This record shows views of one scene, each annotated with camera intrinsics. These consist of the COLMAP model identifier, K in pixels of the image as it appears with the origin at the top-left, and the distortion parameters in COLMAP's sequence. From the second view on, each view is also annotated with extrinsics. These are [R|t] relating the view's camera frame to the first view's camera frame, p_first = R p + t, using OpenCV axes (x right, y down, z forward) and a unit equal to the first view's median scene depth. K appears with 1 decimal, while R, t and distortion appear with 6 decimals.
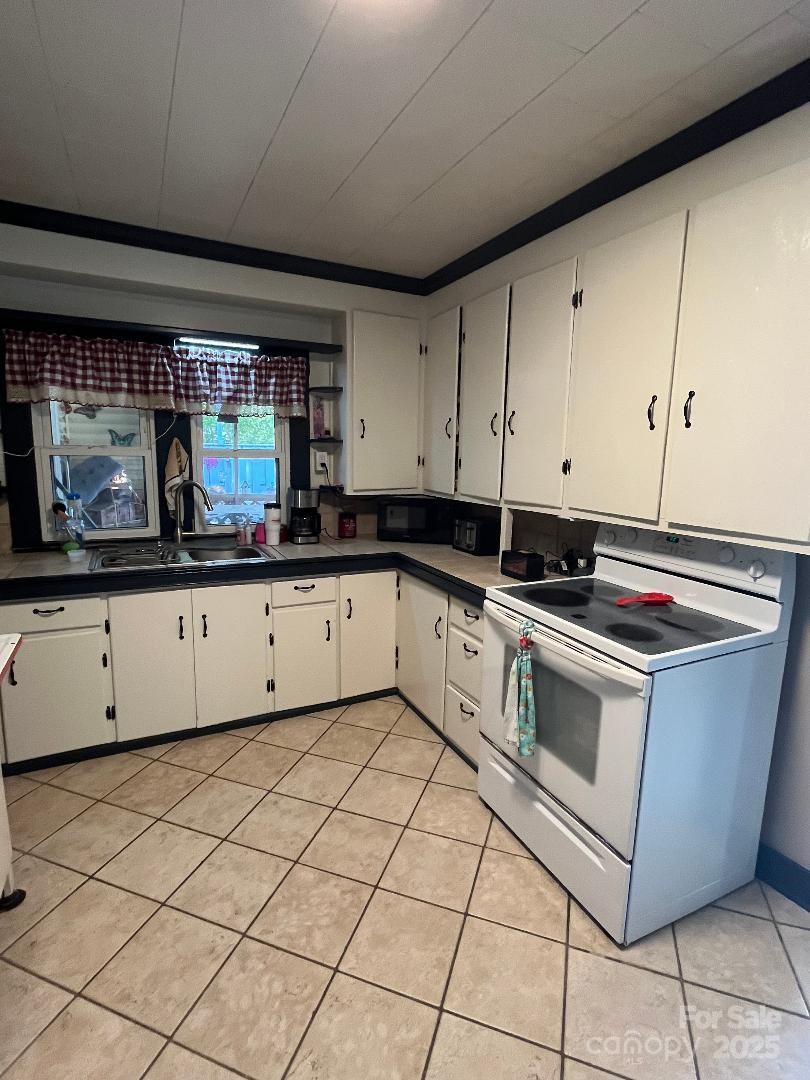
lens RADIAL K [[531.7, 0, 402.6], [0, 531.7, 534.5], [0, 0, 1]] dist [-0.007411, 0.000646]
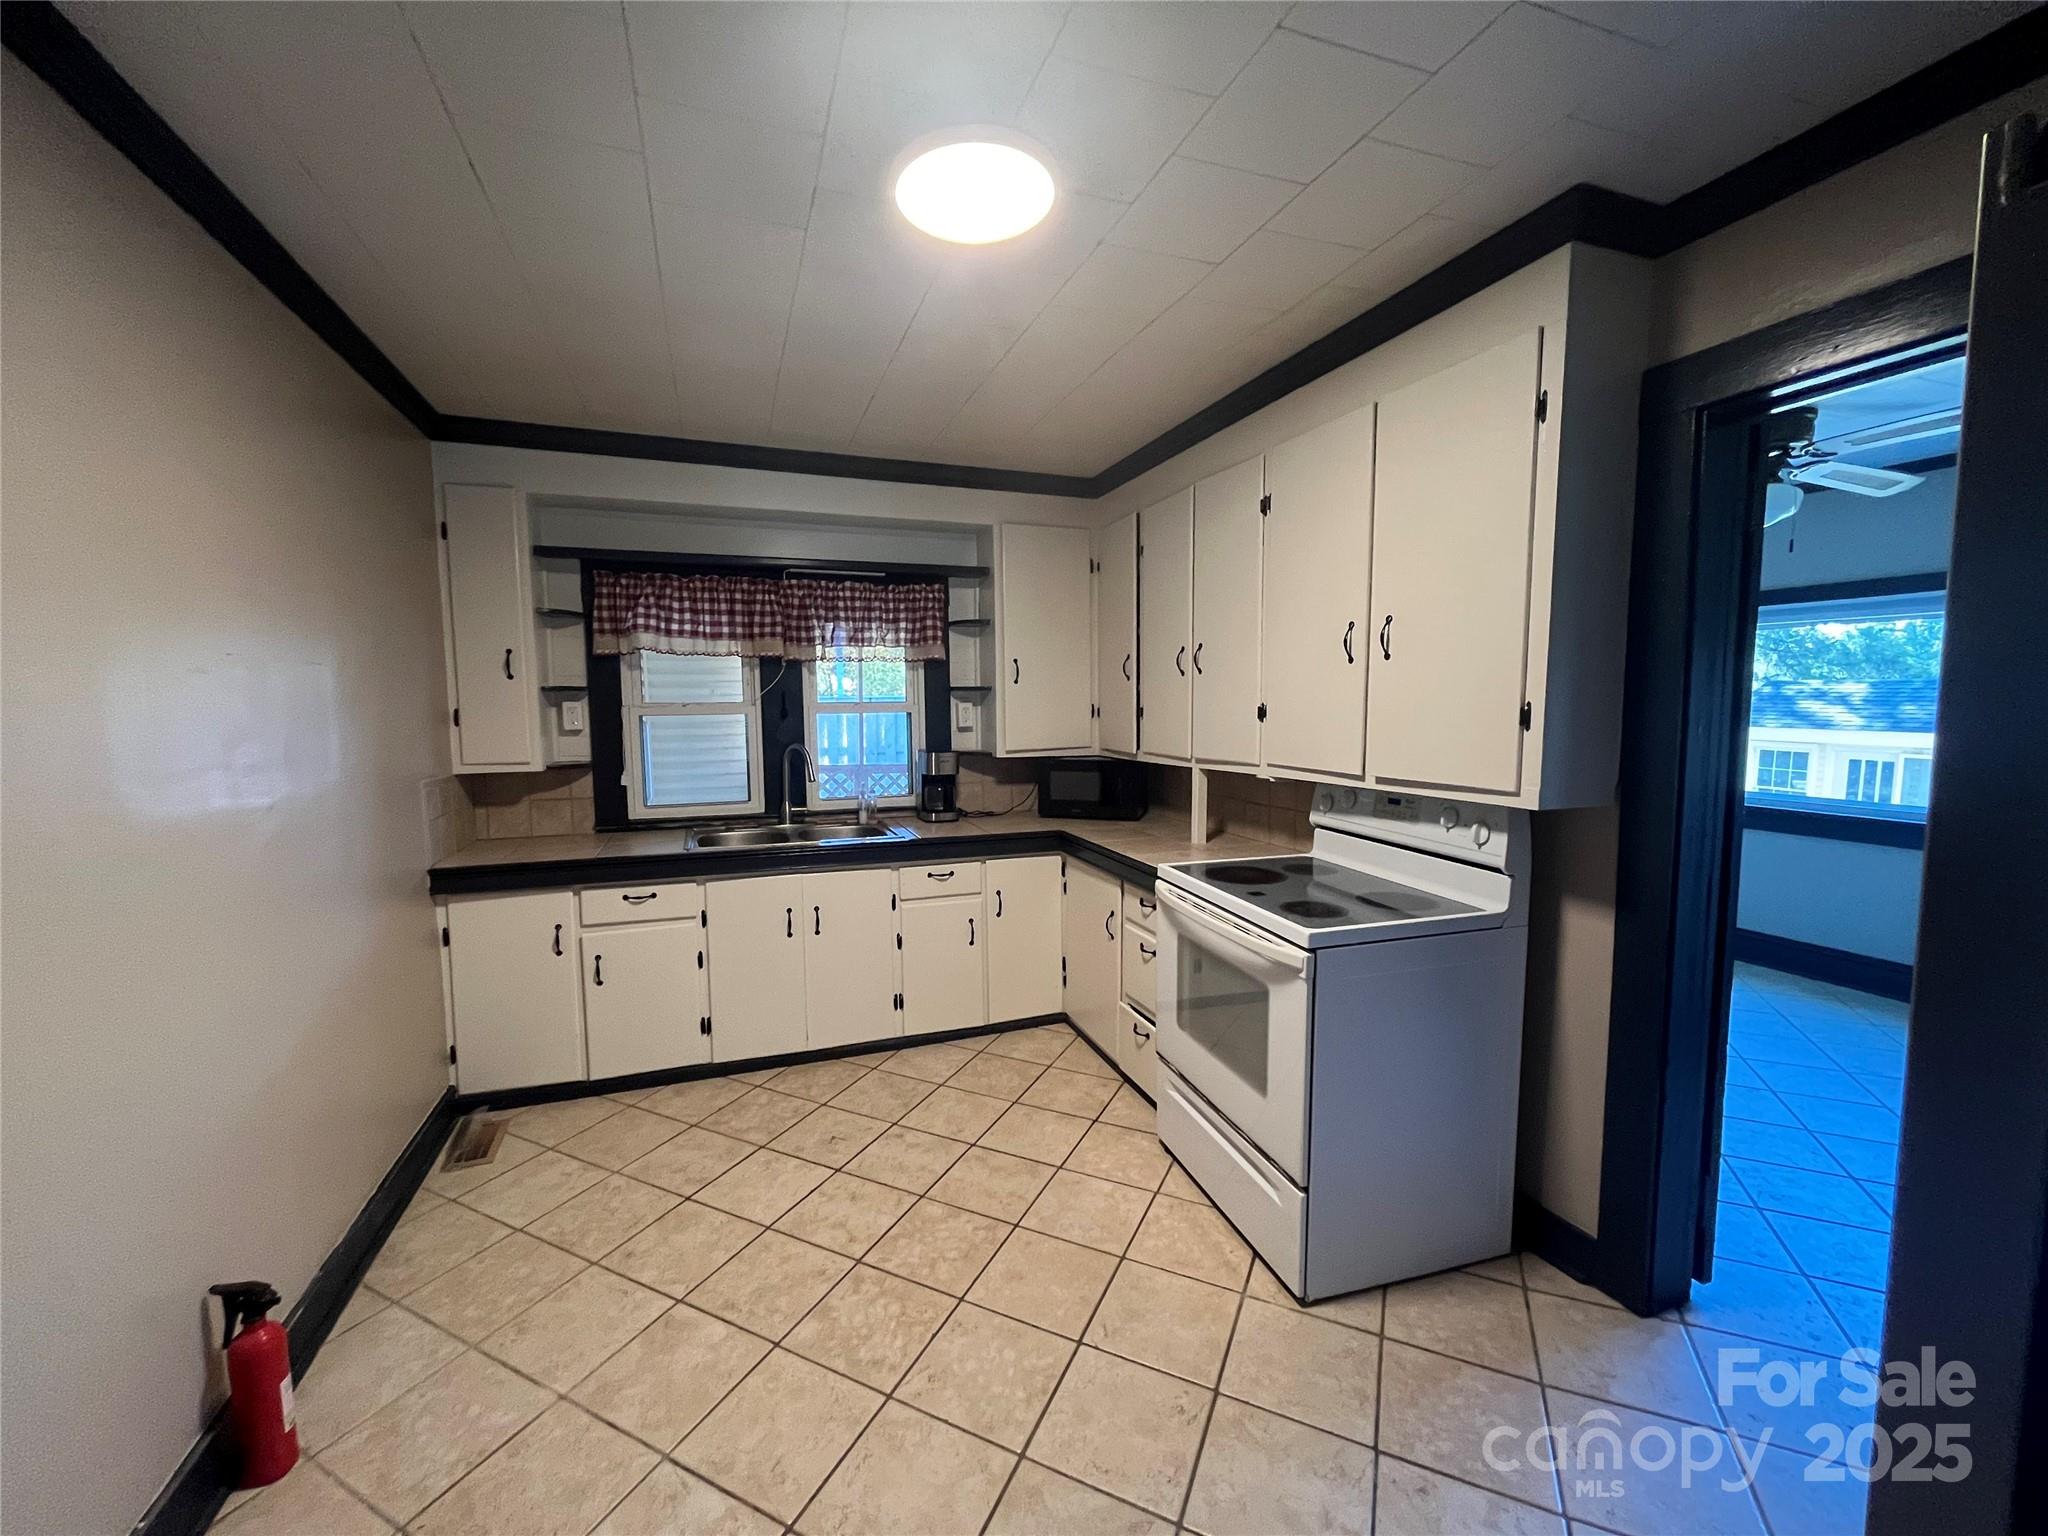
lens RADIAL K [[822.1, 0, 1012.9], [0, 822.1, 775.2], [0, 0, 1]] dist [-0.004998, 0.000475]
pose [[0.992232, -0.017060, -0.123230, 0.076978], [0.008933, 0.997766, -0.066204, 0.036022], [0.124084, 0.064589, 0.990167, -0.206270]]
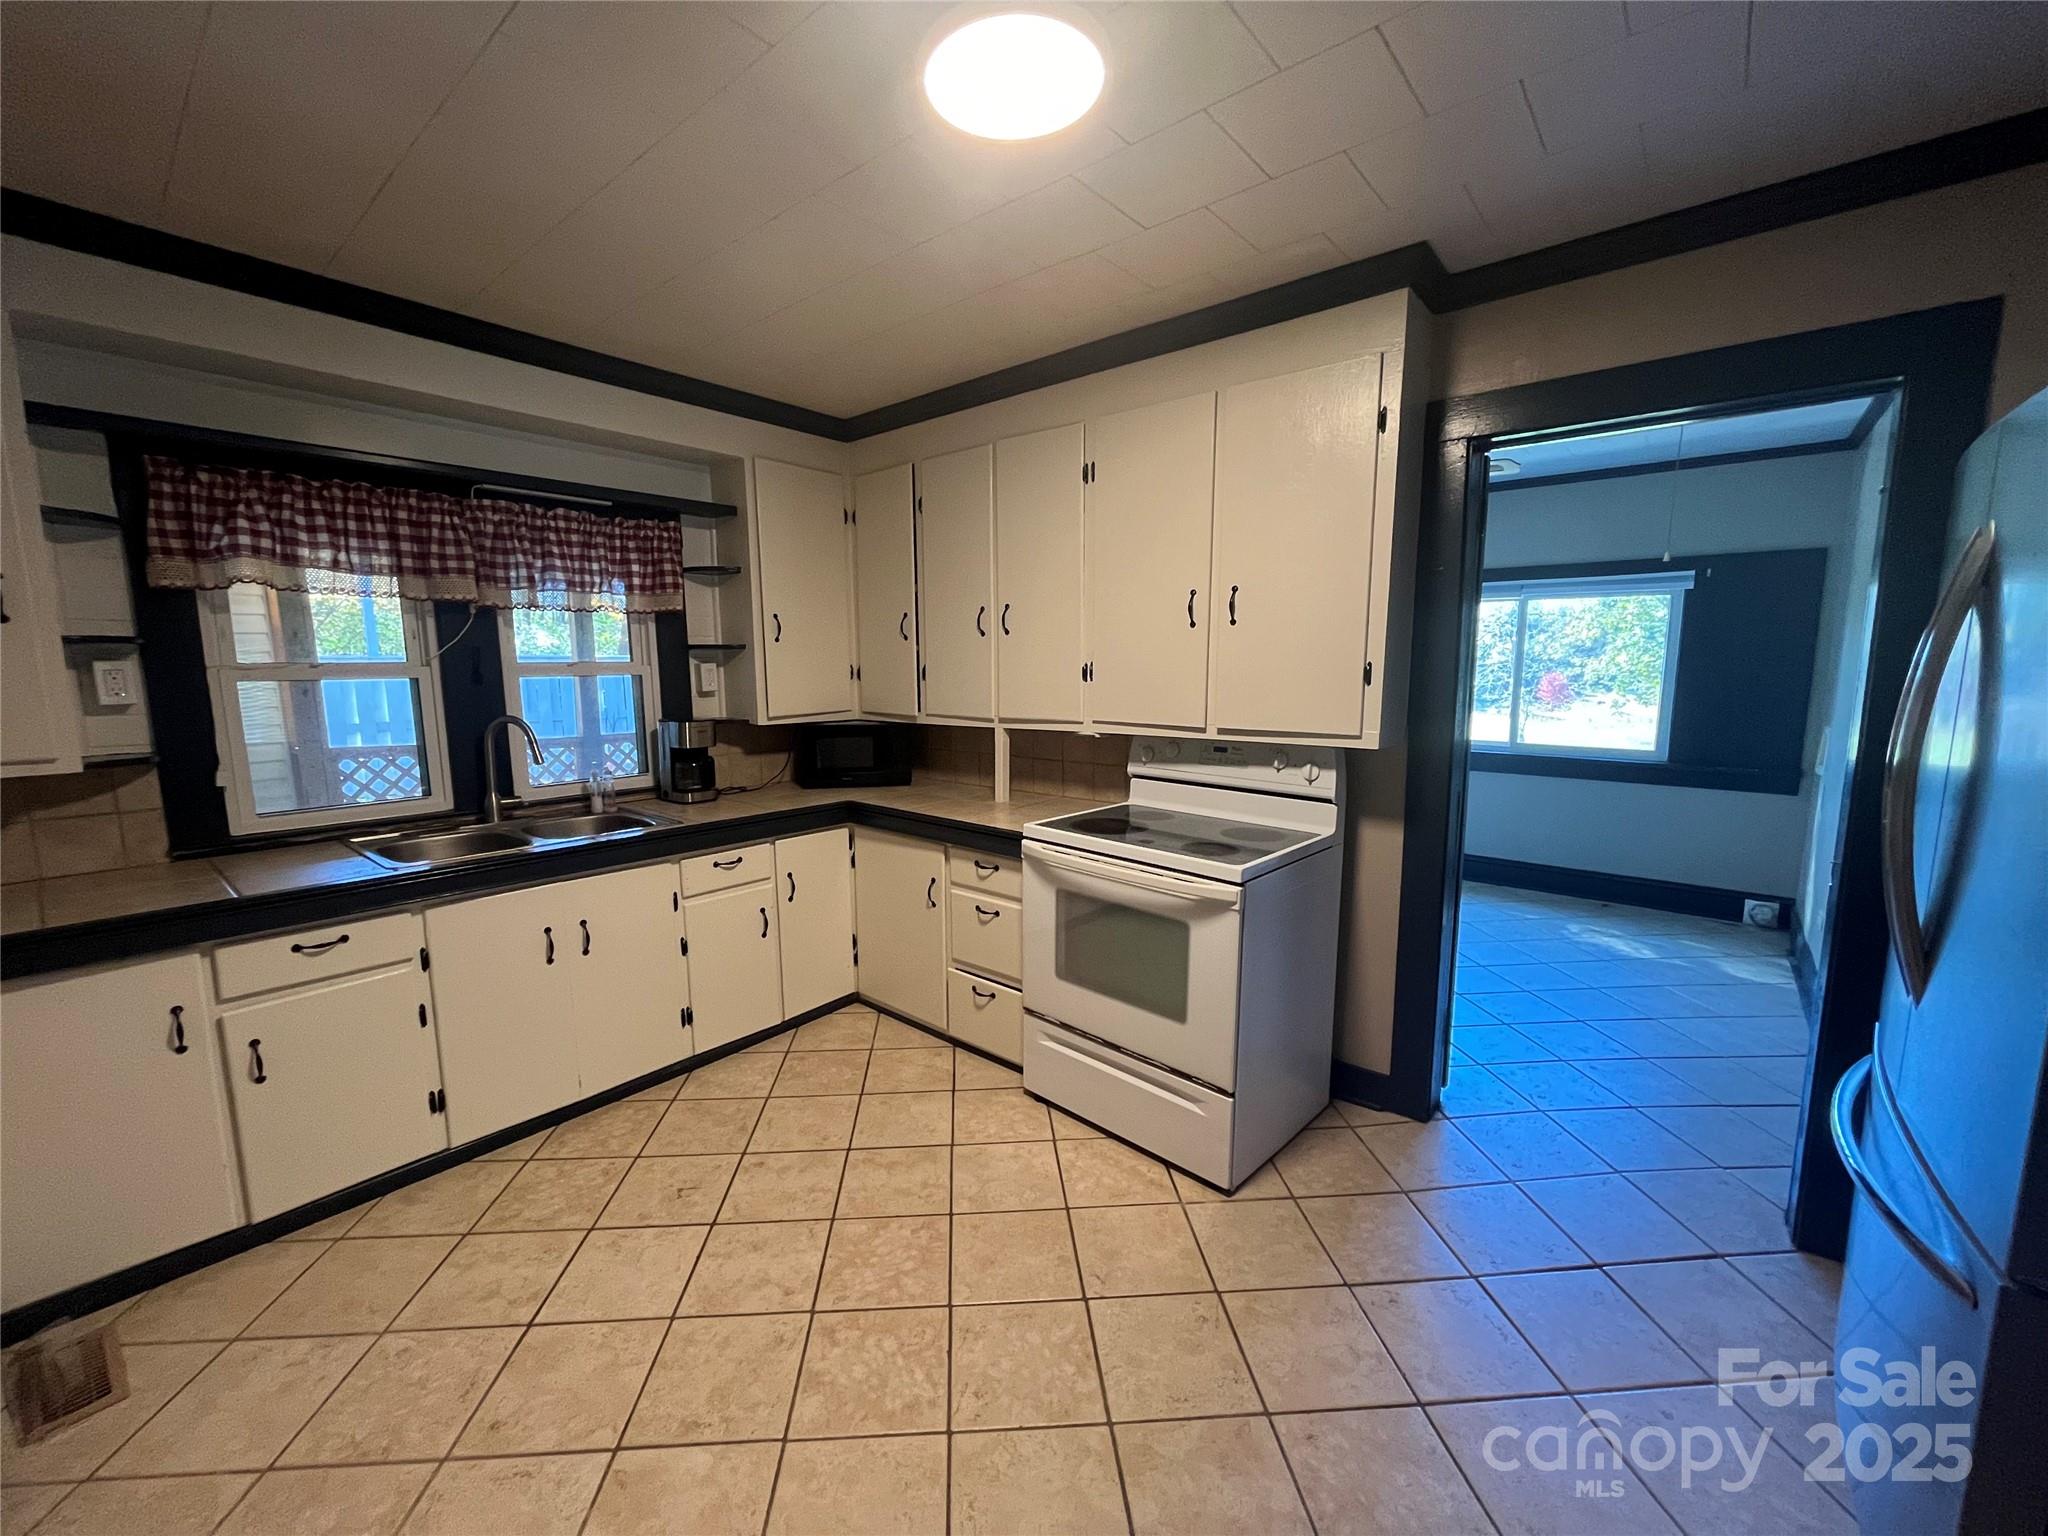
lens RADIAL K [[822.1, 0, 1012.9], [0, 822.1, 775.2], [0, 0, 1]] dist [-0.004998, 0.000475]
pose [[0.920761, -0.078685, 0.382110, -0.255683], [0.083494, 0.996500, 0.004008, 0.015235], [-0.381088, 0.028214, 0.924108, -0.116655]]
